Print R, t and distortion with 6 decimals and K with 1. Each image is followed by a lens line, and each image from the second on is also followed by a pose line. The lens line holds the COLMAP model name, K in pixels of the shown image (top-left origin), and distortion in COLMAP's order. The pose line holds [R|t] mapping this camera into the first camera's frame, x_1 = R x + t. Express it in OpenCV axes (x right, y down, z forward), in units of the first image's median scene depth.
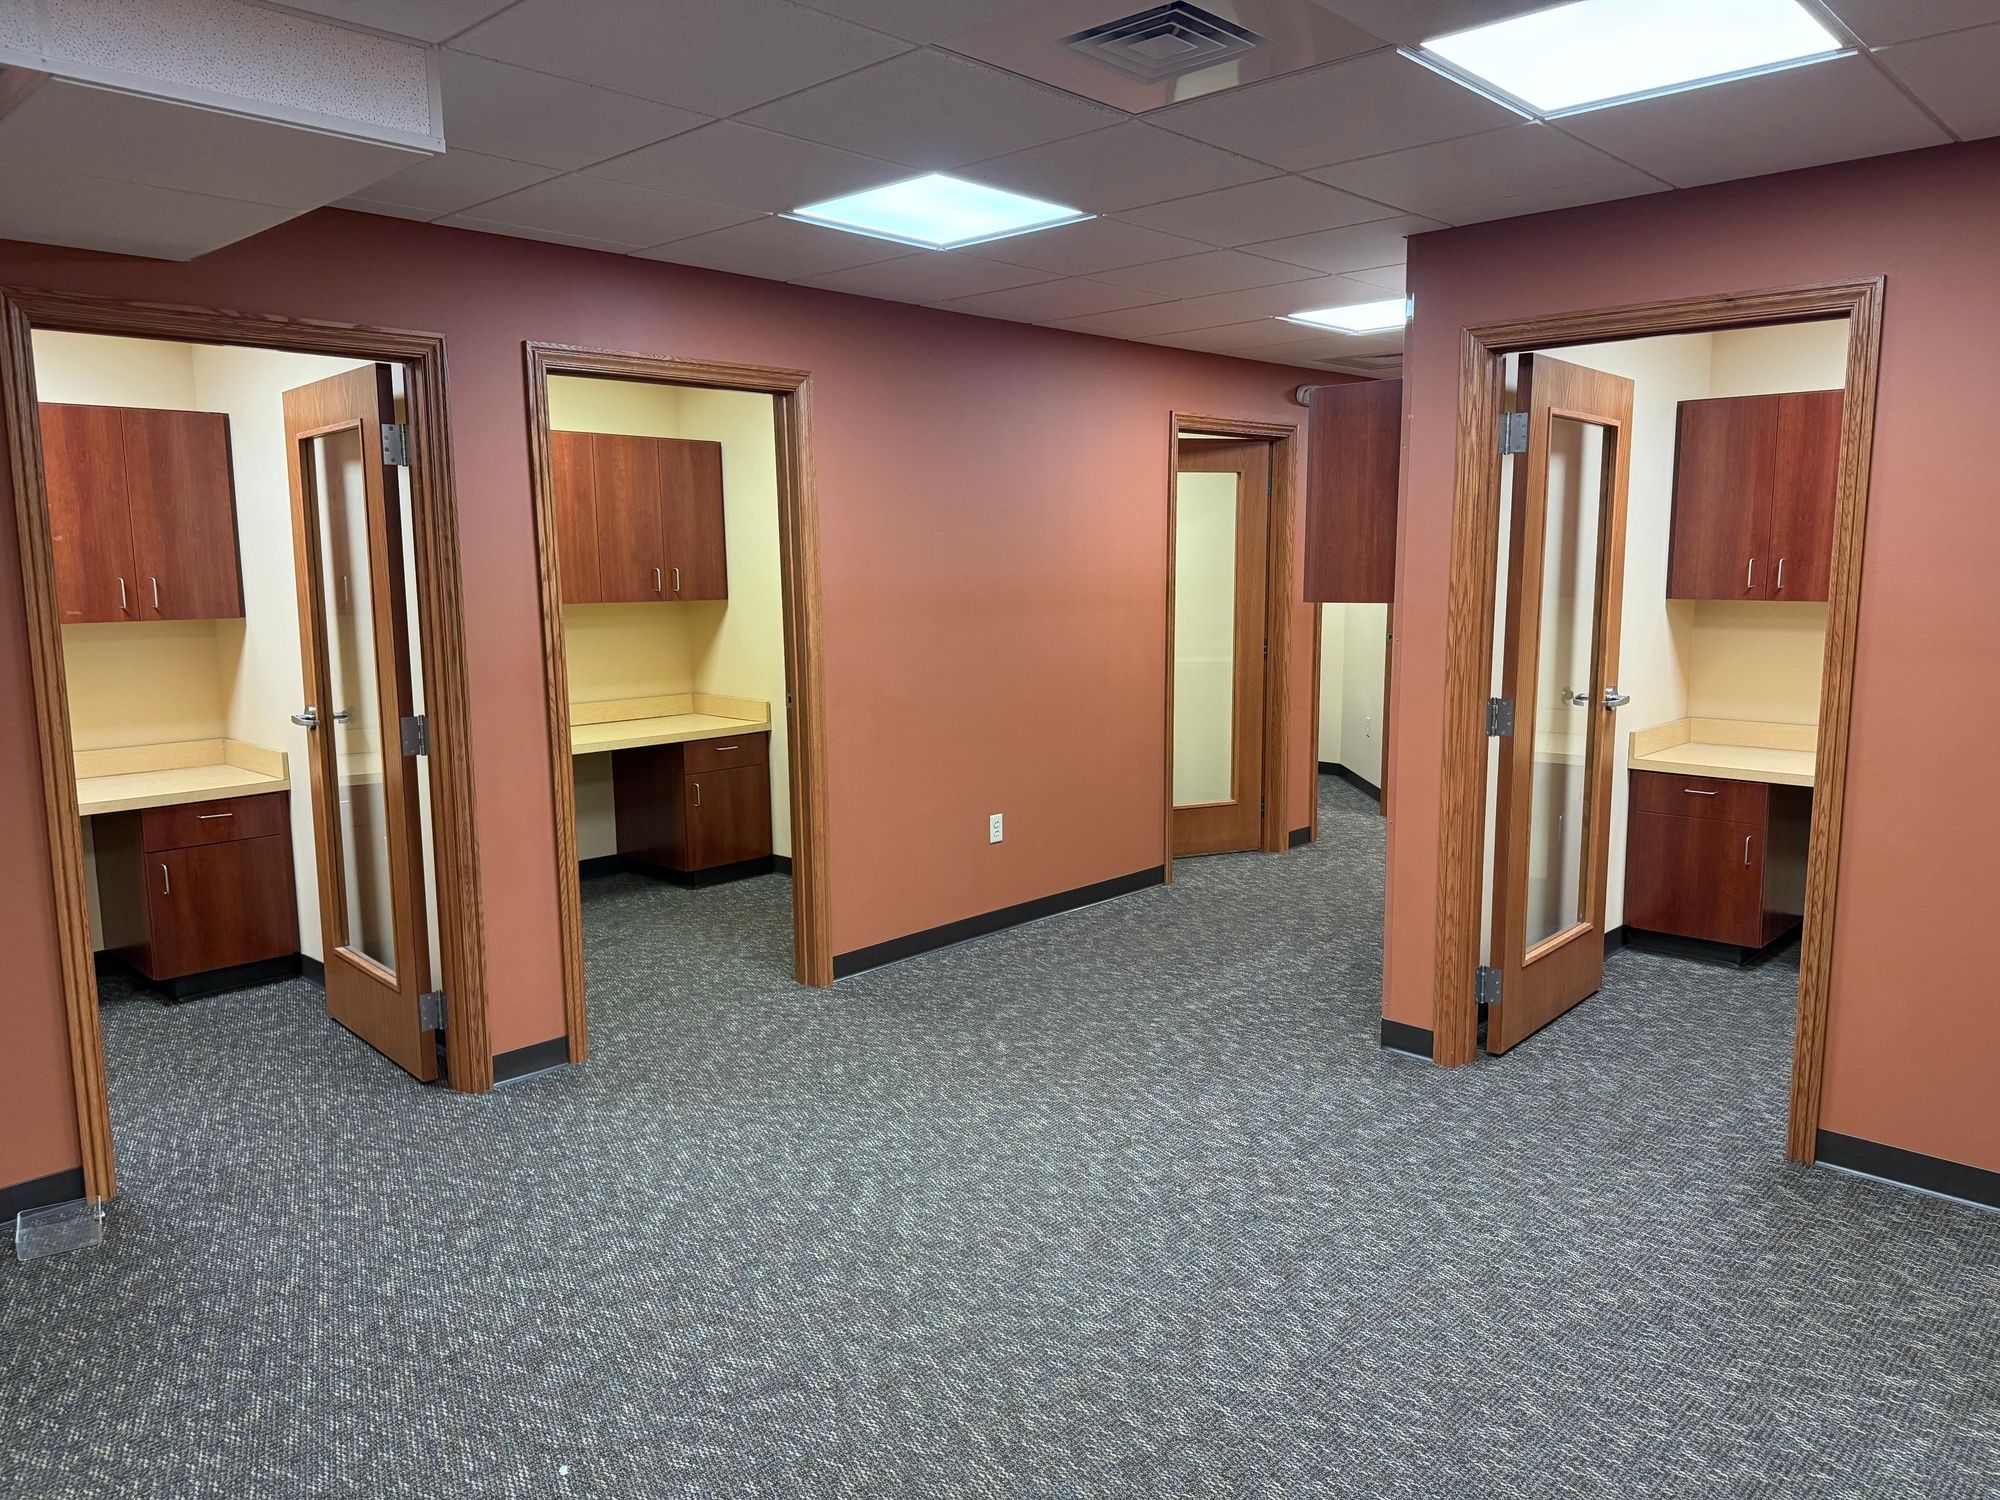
lens RADIAL K [[1400.0, 0, 1000.0], [0, 1400.0, 750.0], [0, 0, 1]] dist [0.105068, -0.133636]
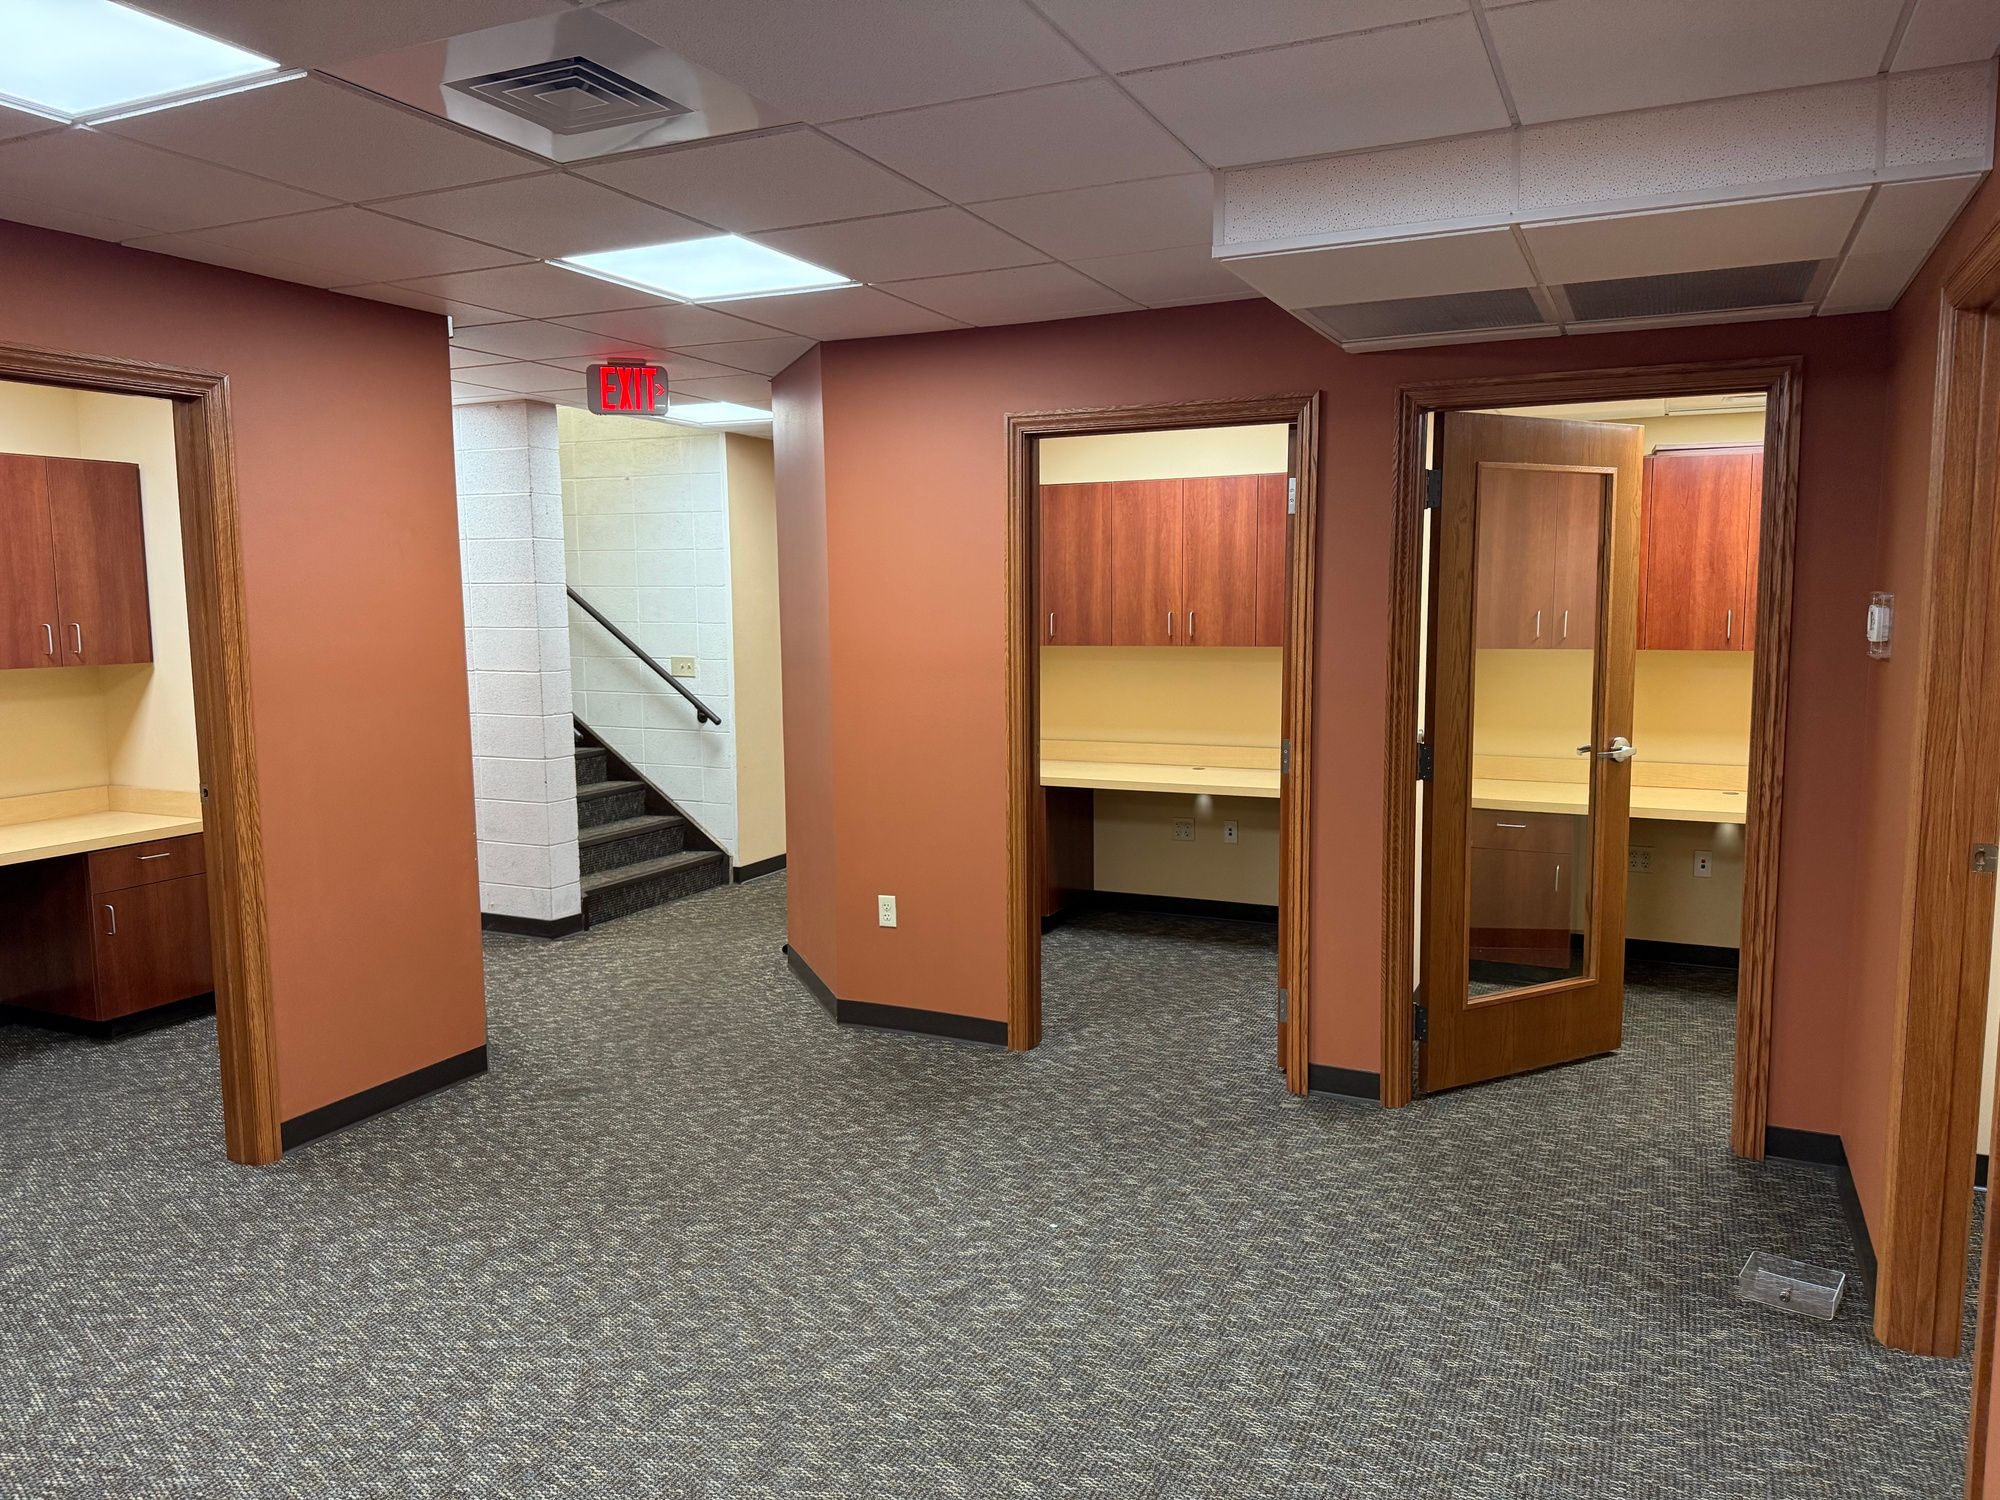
lens RADIAL K [[1400.0, 0, 1000.0], [0, 1400.0, 750.0], [0, 0, 1]] dist [0.105068, -0.133636]
pose [[-0.948011, 0.053396, -0.313727, 0.113873], [-0.027320, 0.968529, 0.247397, -0.211039], [0.317064, 0.243106, -0.916717, 1.446556]]
